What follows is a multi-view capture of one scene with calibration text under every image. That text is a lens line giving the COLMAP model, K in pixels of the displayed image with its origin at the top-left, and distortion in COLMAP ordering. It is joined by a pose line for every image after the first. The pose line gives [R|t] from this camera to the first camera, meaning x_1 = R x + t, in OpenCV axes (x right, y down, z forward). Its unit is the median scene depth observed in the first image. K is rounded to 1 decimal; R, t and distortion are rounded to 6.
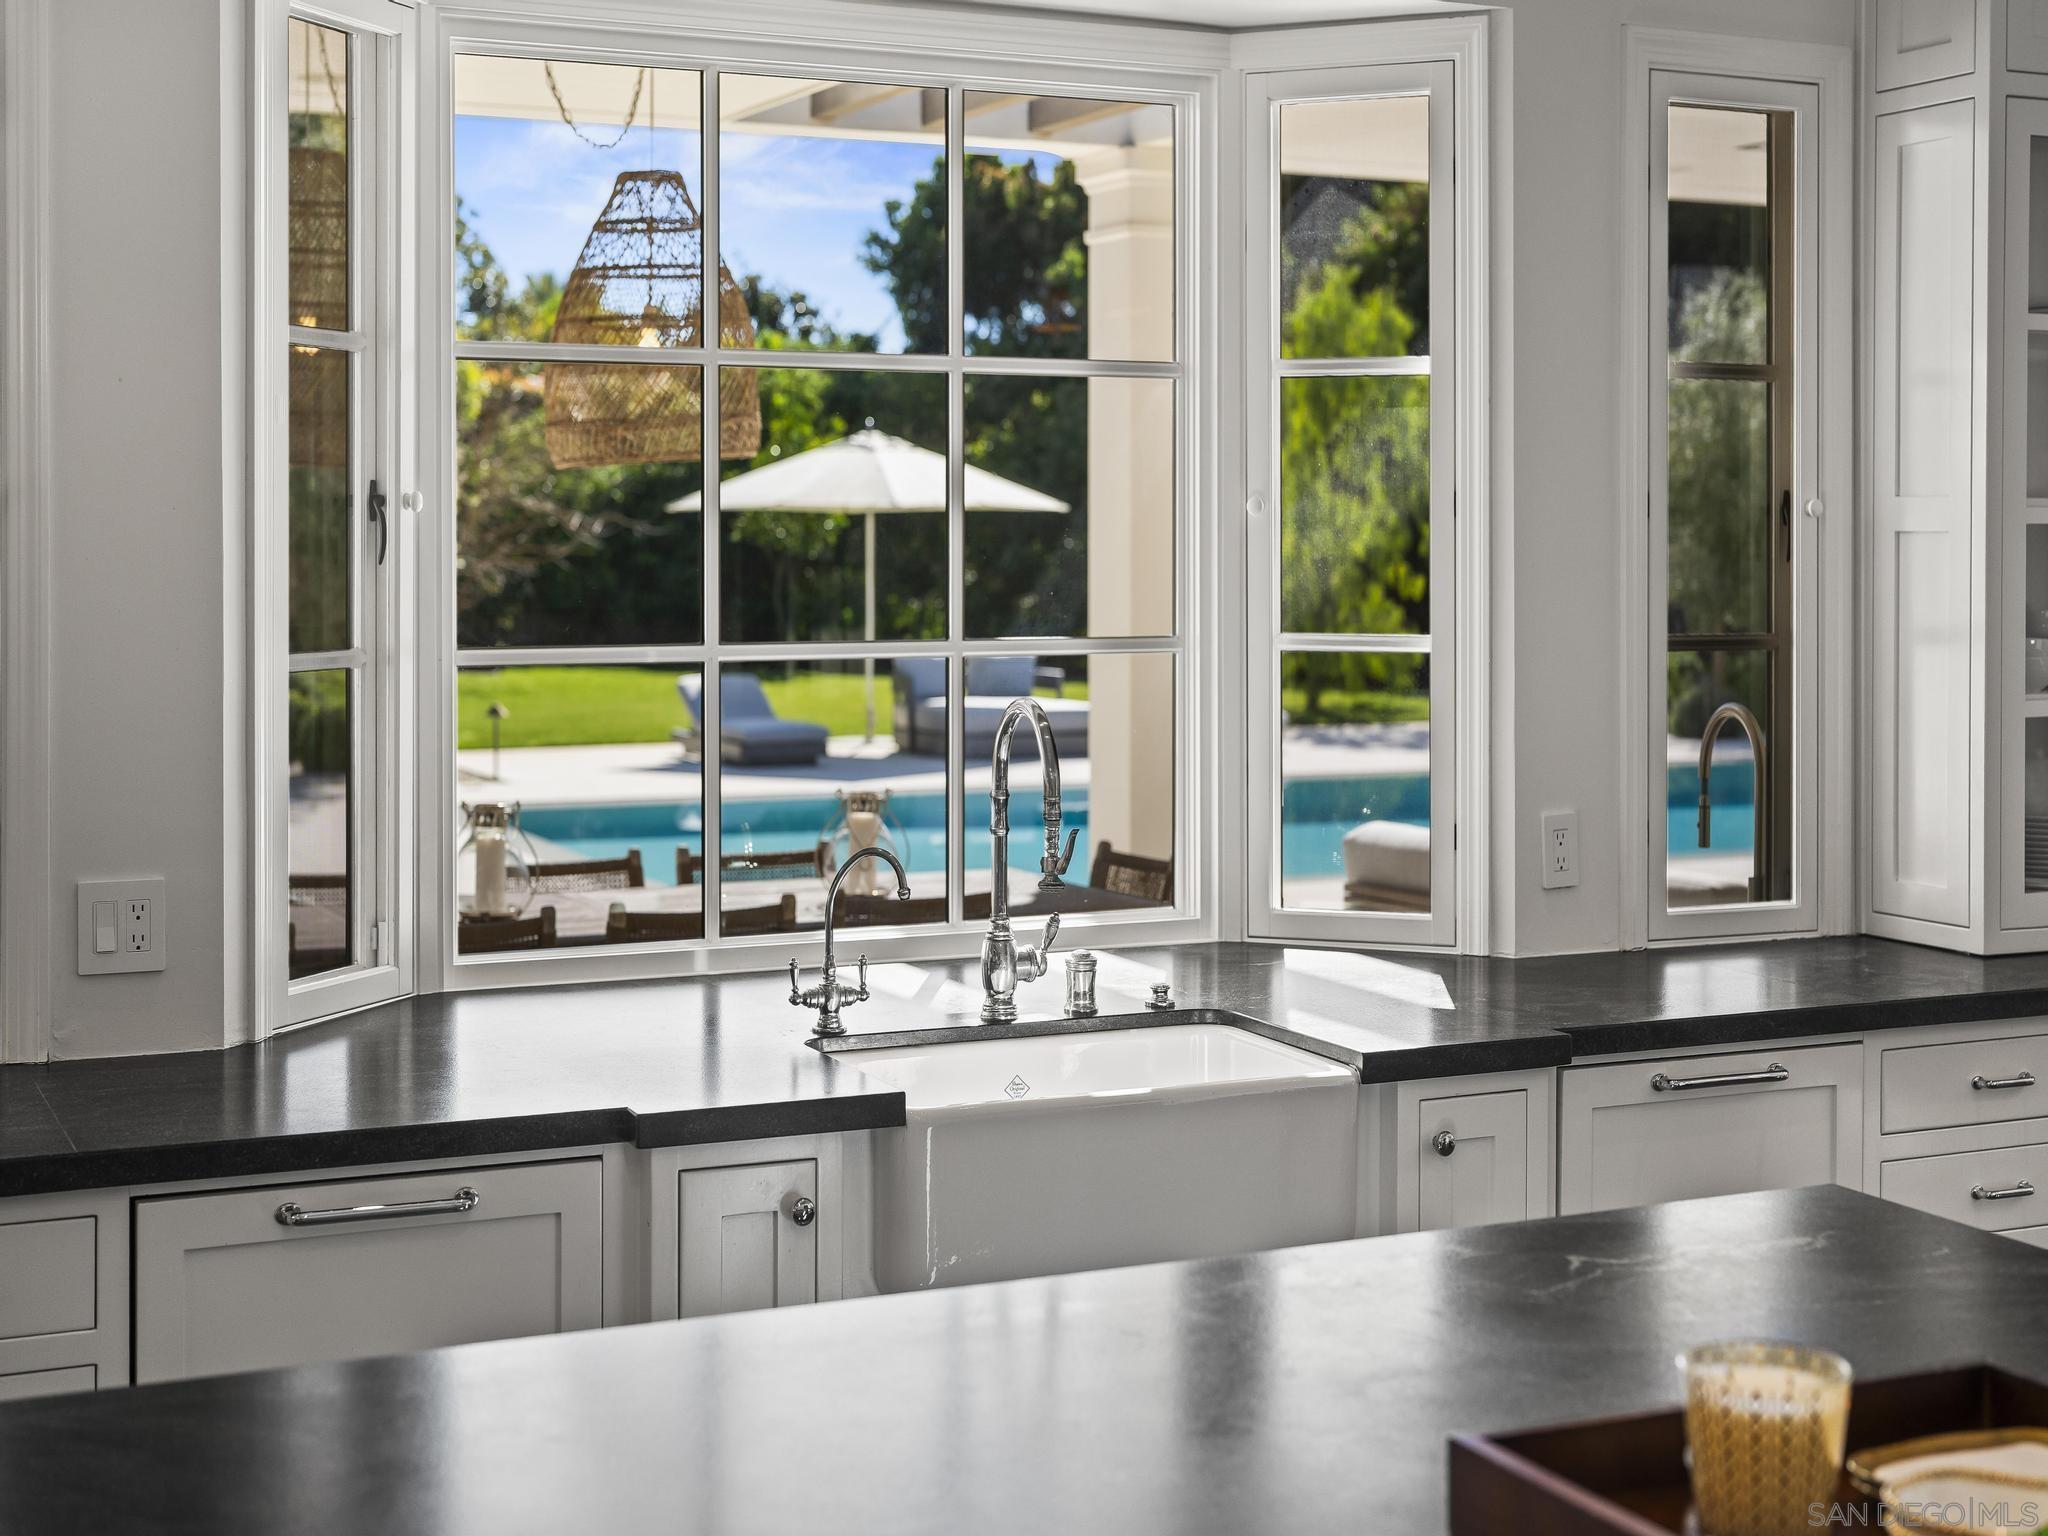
lens RADIAL K [[2880.1, 0, 1015.7], [0, 2880.1, 563.1], [0, 0, 1]] dist [-0.000876, -0.020229]
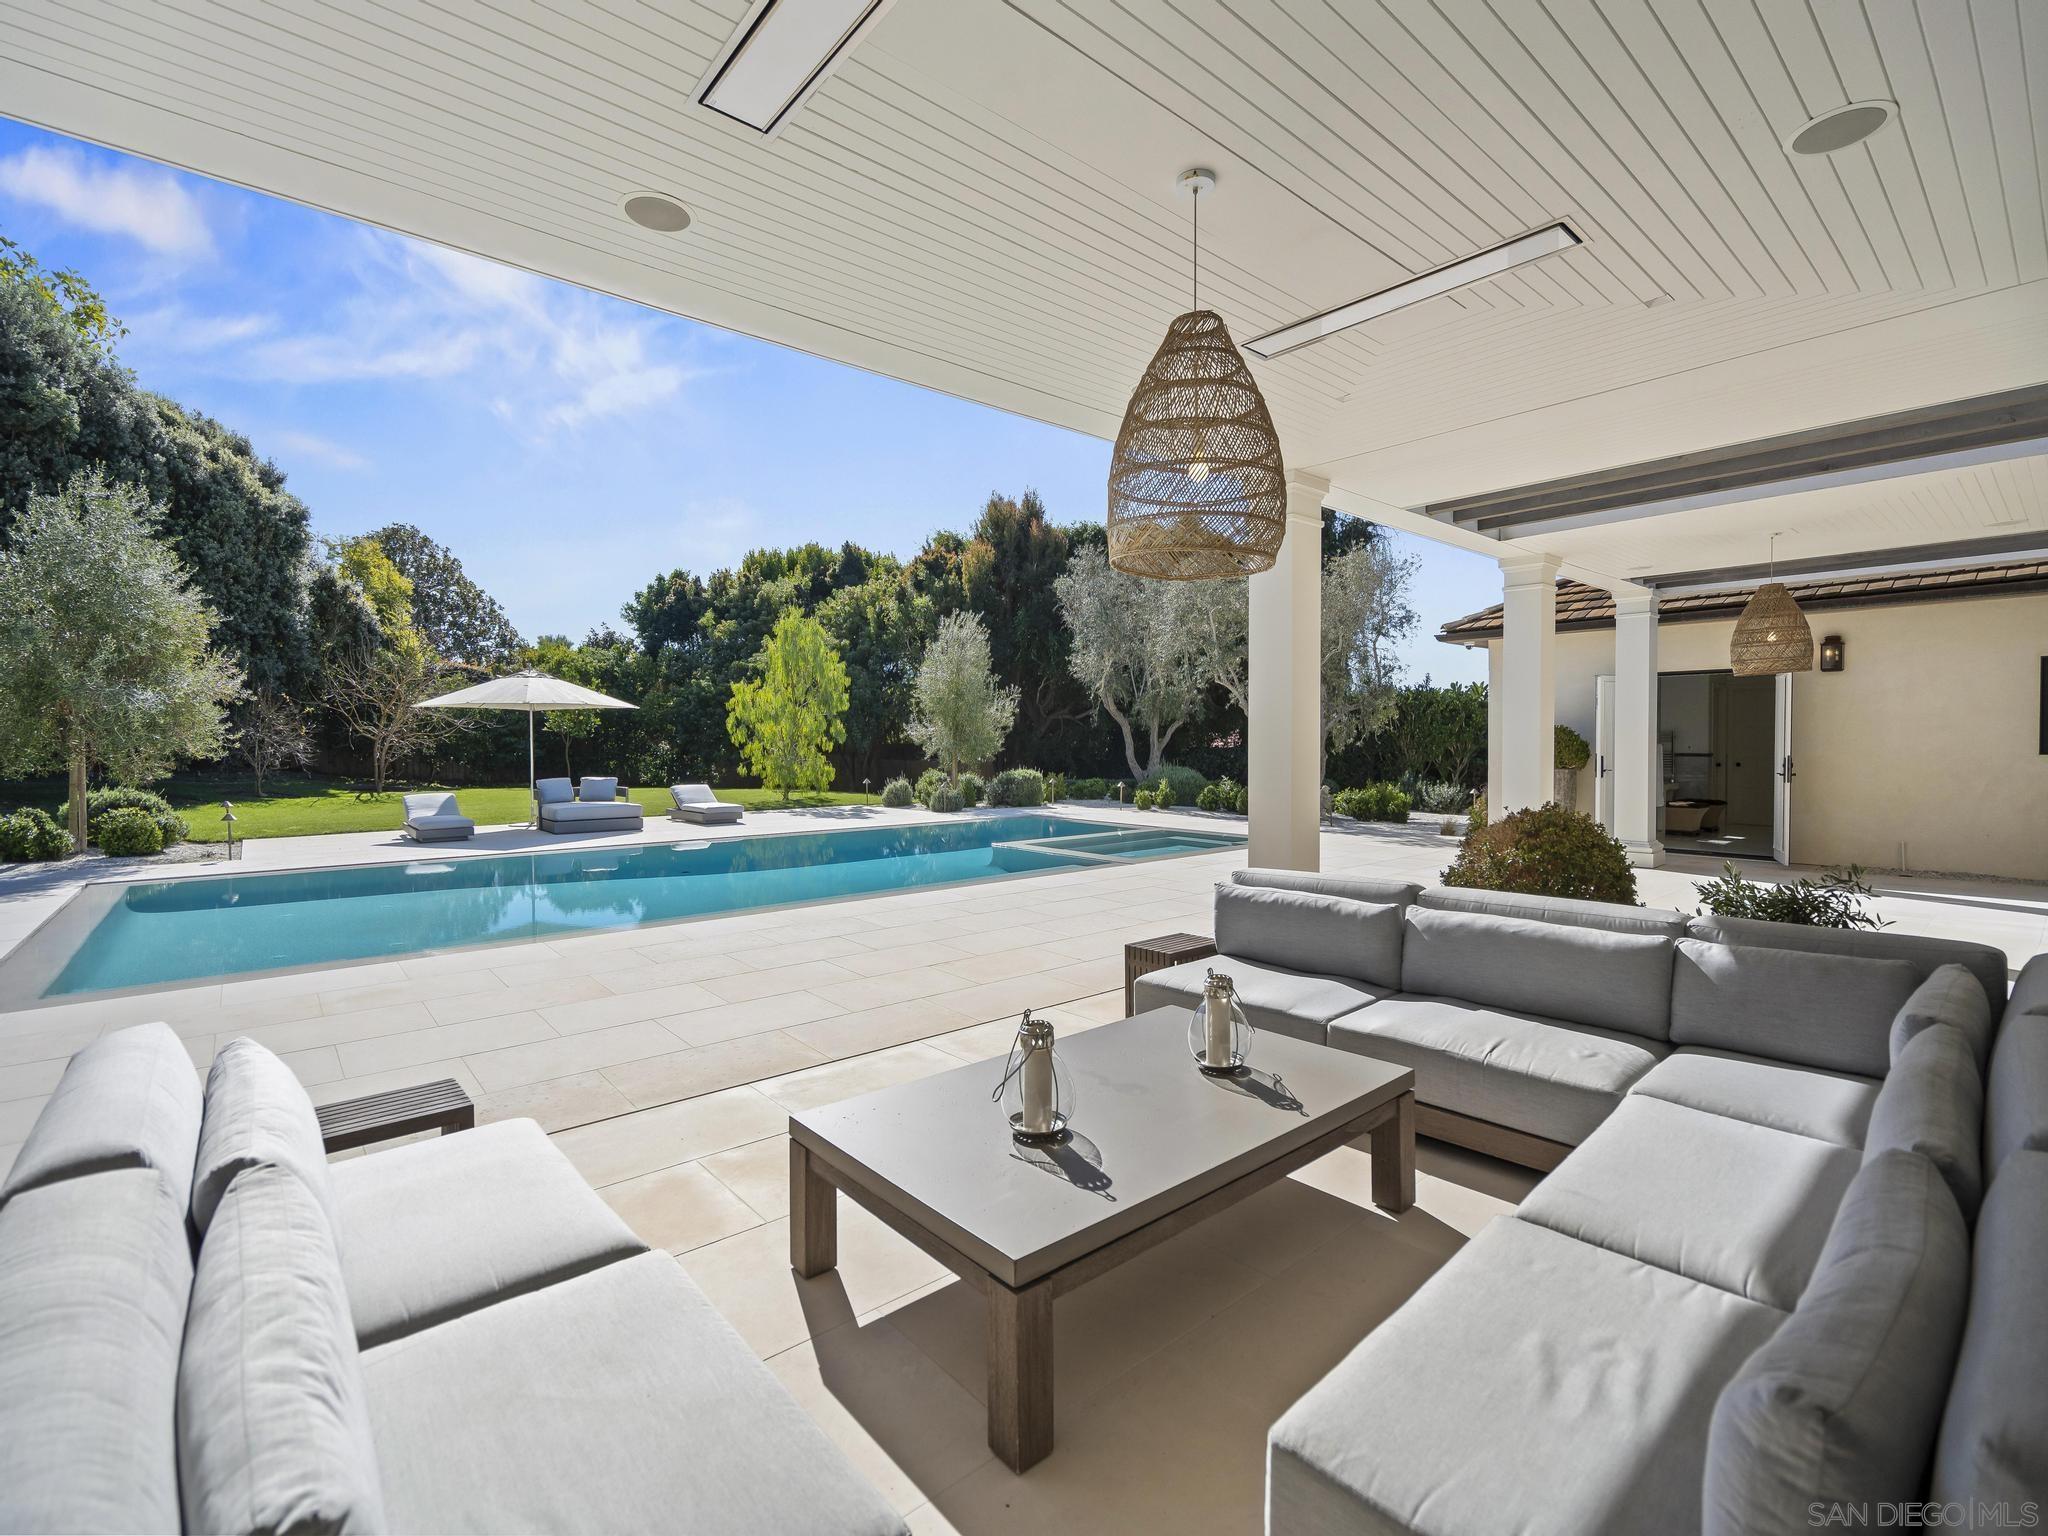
lens RADIAL K [[922.2, 0, 1014.2], [0, 922.2, 748.4], [0, 0, 1]] dist [-0.001923, -0.000271]
pose [[0.964898, -0.007825, 0.262508, 0.509894], [0.007297, 0.999969, 0.002985, 0.050866], [-0.262523, -0.000965, 0.964925, 1.431890]]
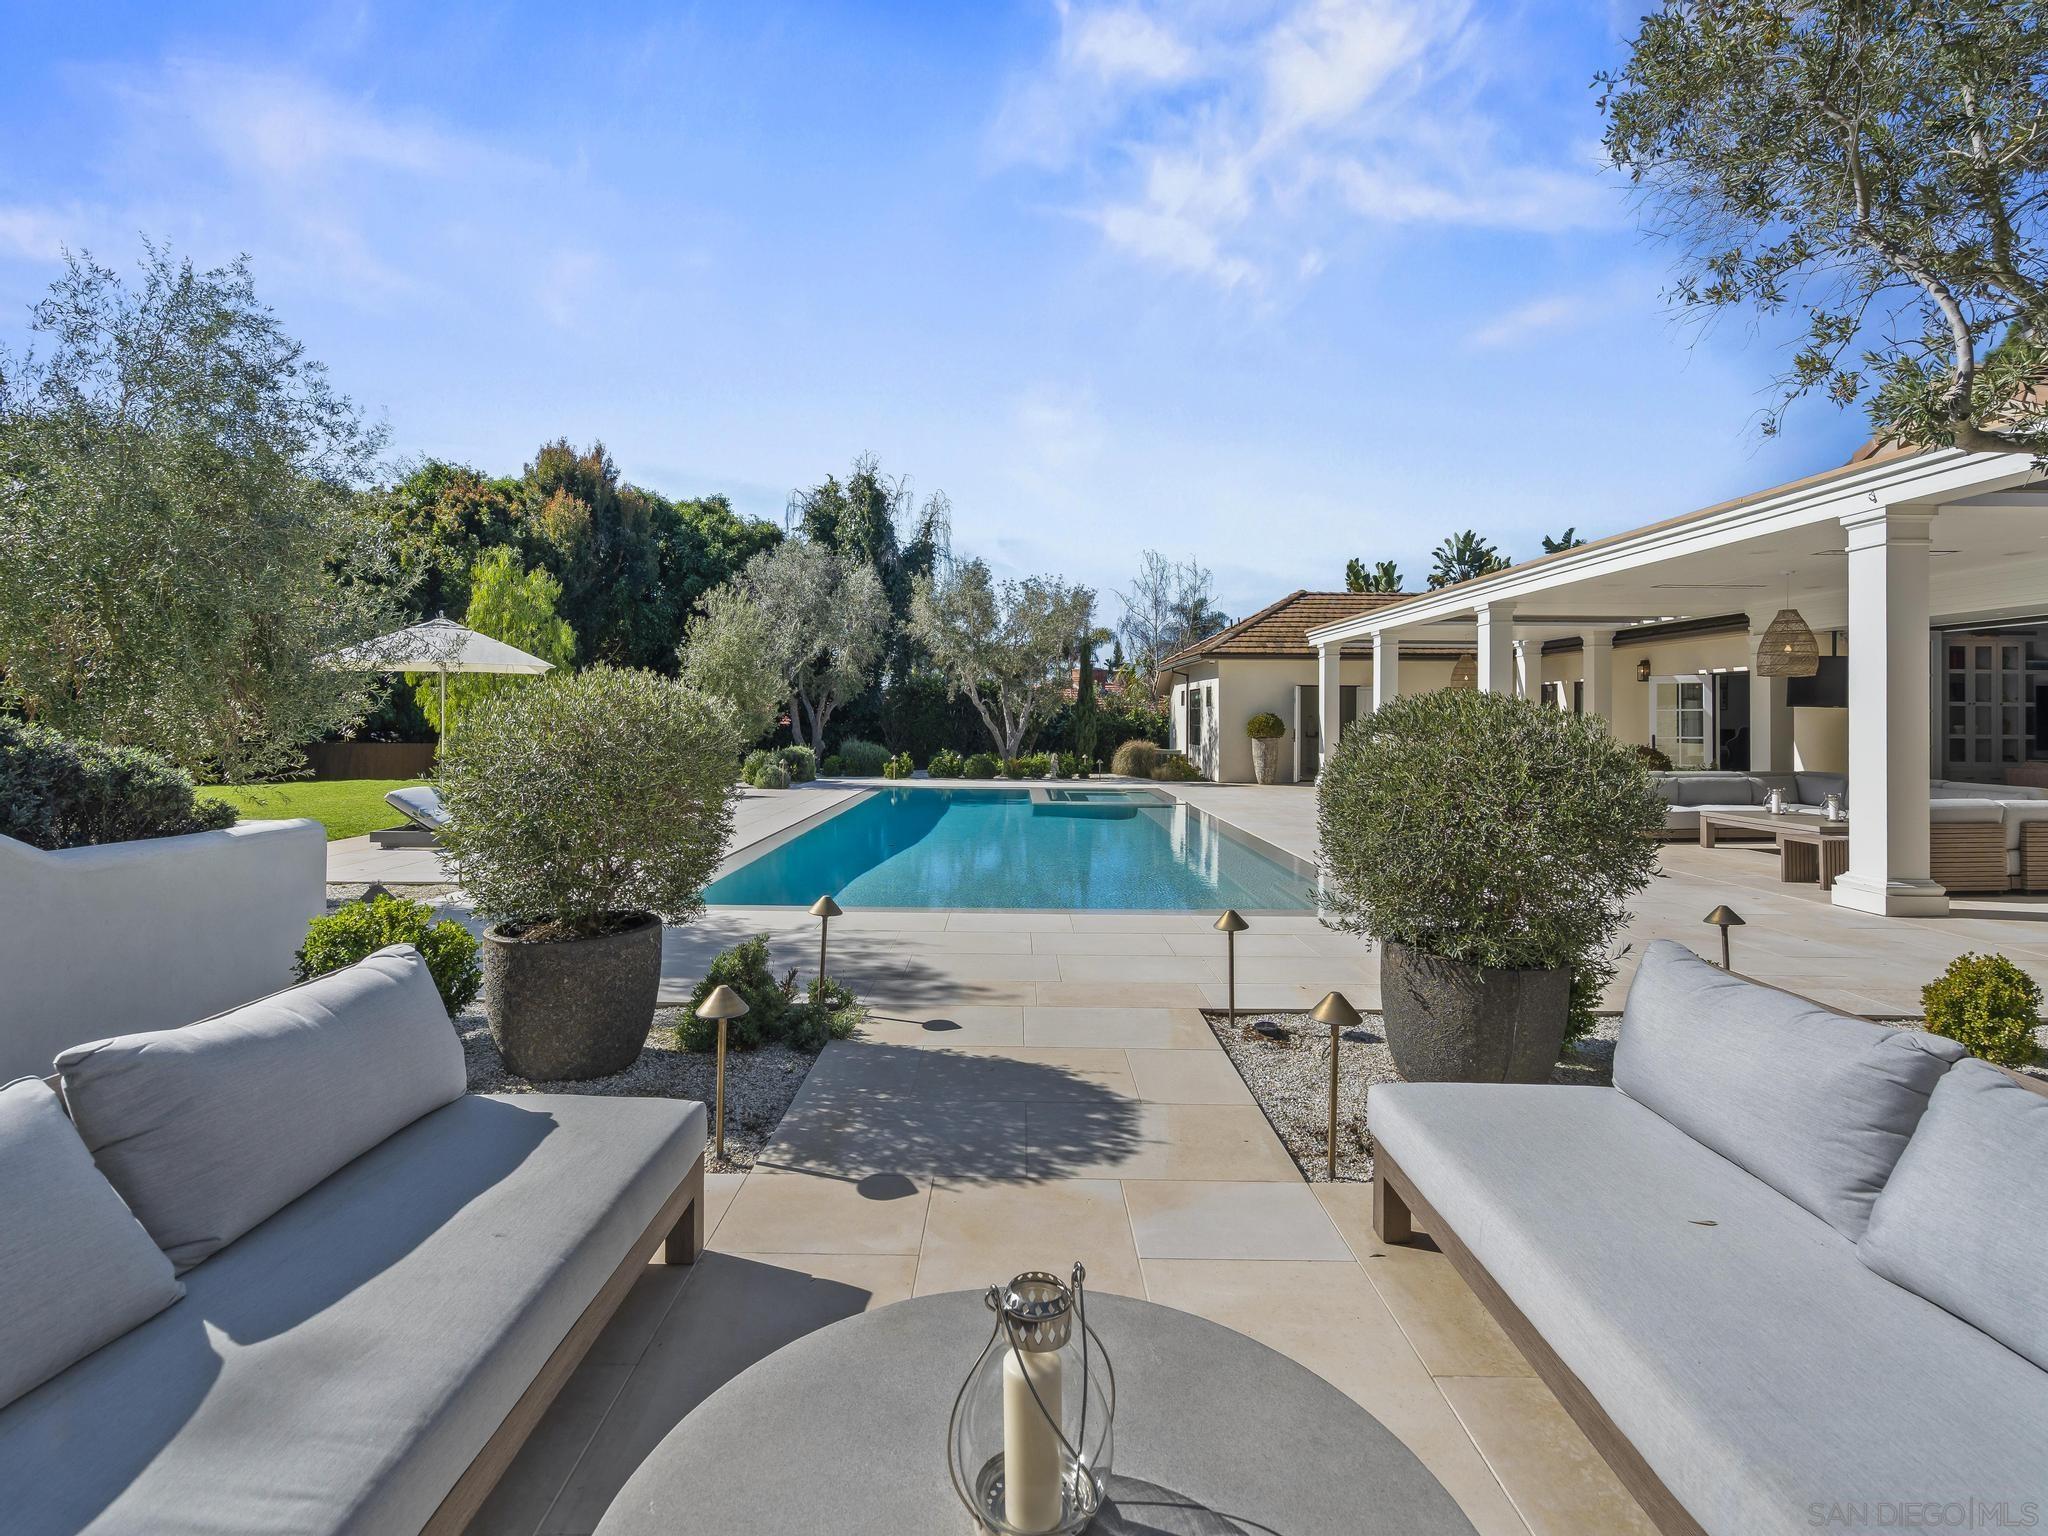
lens RADIAL K [[931.9, 0, 1021.5], [0, 931.9, 718.0], [0, 0, 1]] dist [-0.003380, 0.000218]
pose [[0.420408, 0.001349, 0.907334, -1.716663], [0.003487, 0.999989, -0.003102, 0.040380], [-0.907329, 0.004468, 0.420399, 2.554600]]
